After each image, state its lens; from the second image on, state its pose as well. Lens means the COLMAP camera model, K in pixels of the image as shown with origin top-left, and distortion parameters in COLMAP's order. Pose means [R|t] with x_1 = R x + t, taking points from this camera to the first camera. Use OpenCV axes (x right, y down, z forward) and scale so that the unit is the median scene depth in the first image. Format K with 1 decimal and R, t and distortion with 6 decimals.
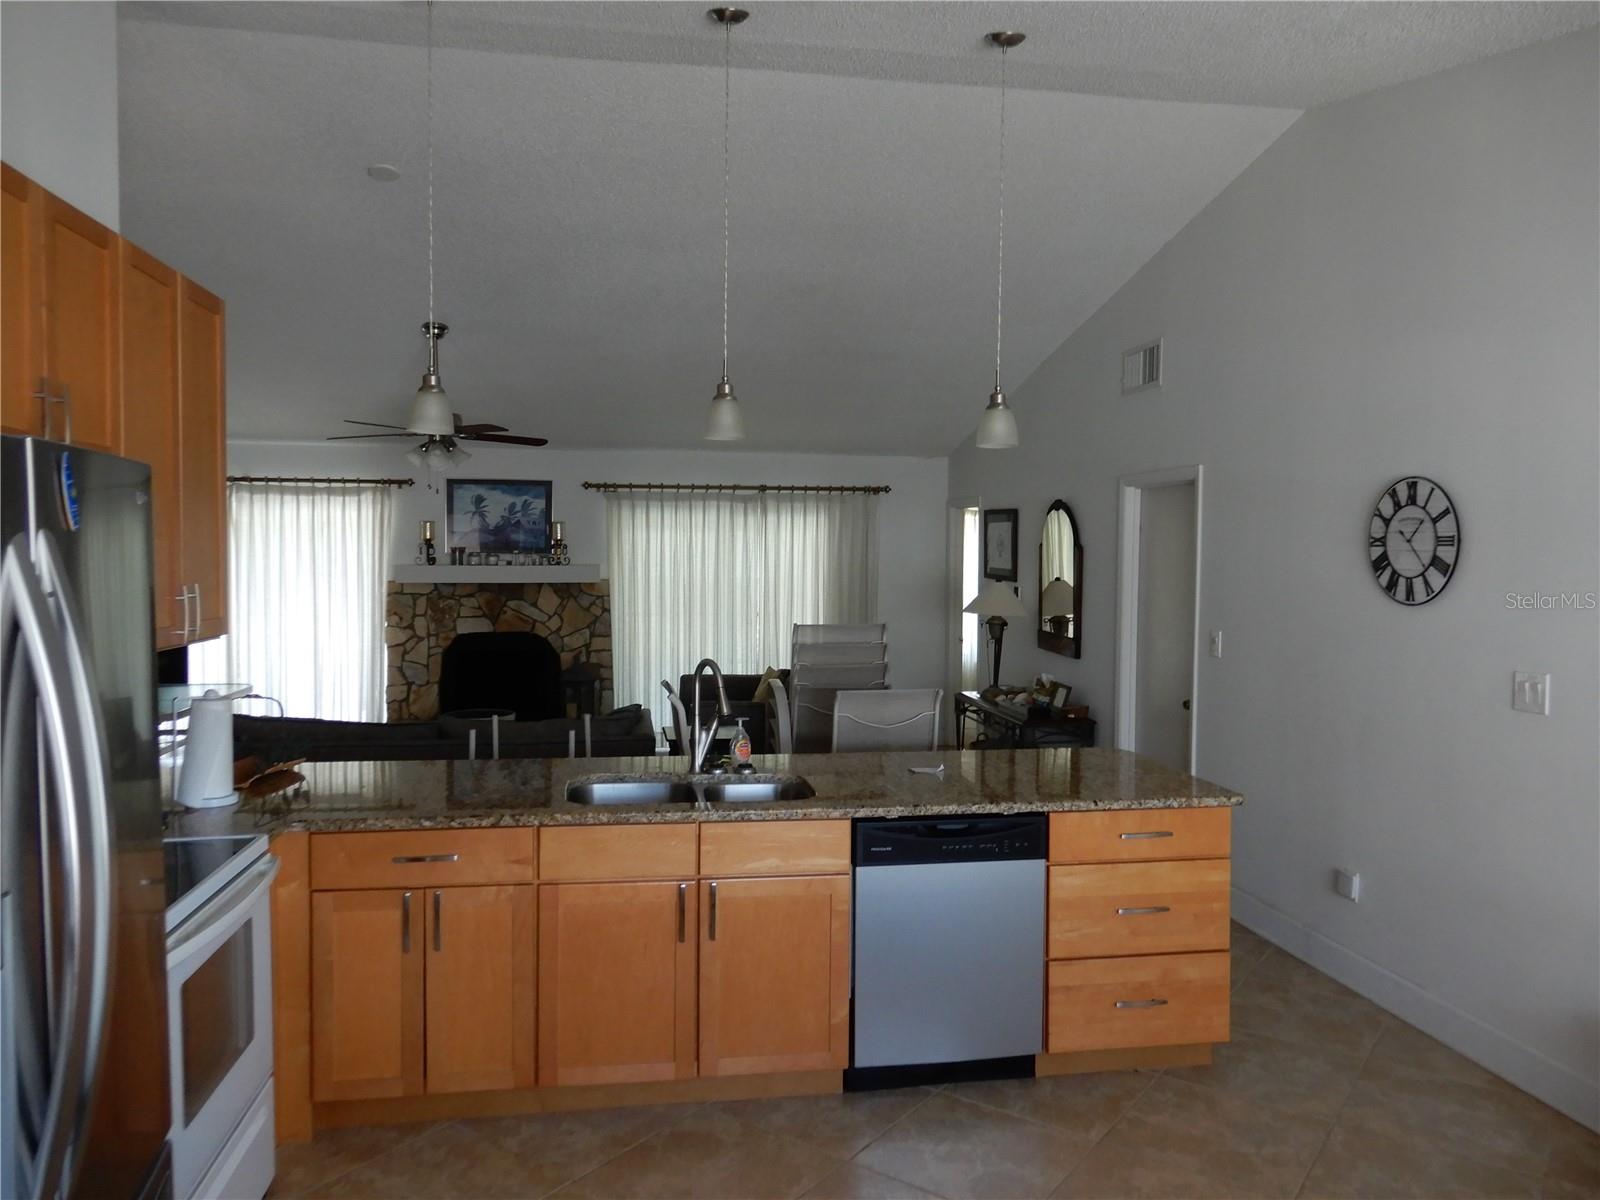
lens RADIAL K [[1144.3, 0, 798.3], [0, 1144.3, 597.2], [0, 0, 1]] dist [0.004631, 0.004278]
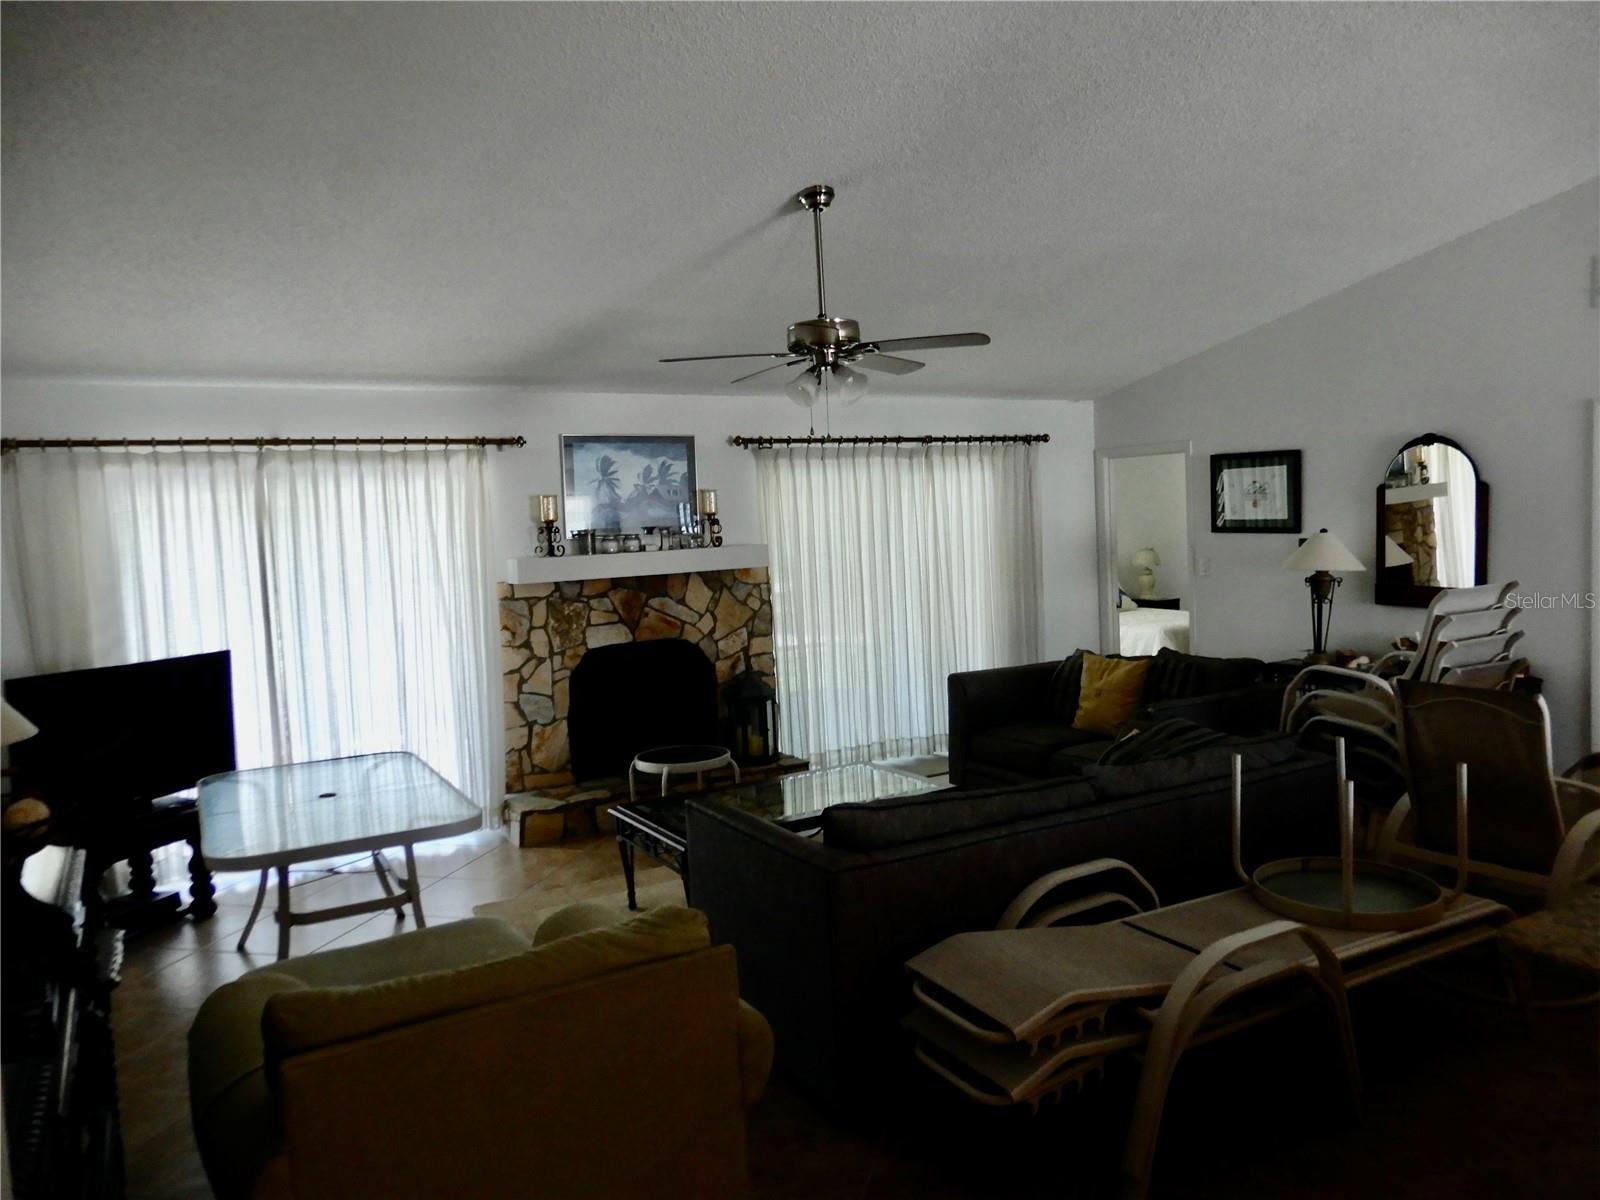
lens RADIAL K [[1144.3, 0, 799.3], [0, 1144.3, 600.1], [0, 0, 1]] dist [0.004631, 0.004278]
pose [[0.935761, -0.072718, 0.345056, -0.420945], [0.065804, 0.997328, 0.031723, -0.013228], [-0.346441, -0.006979, 0.938046, 0.270113]]
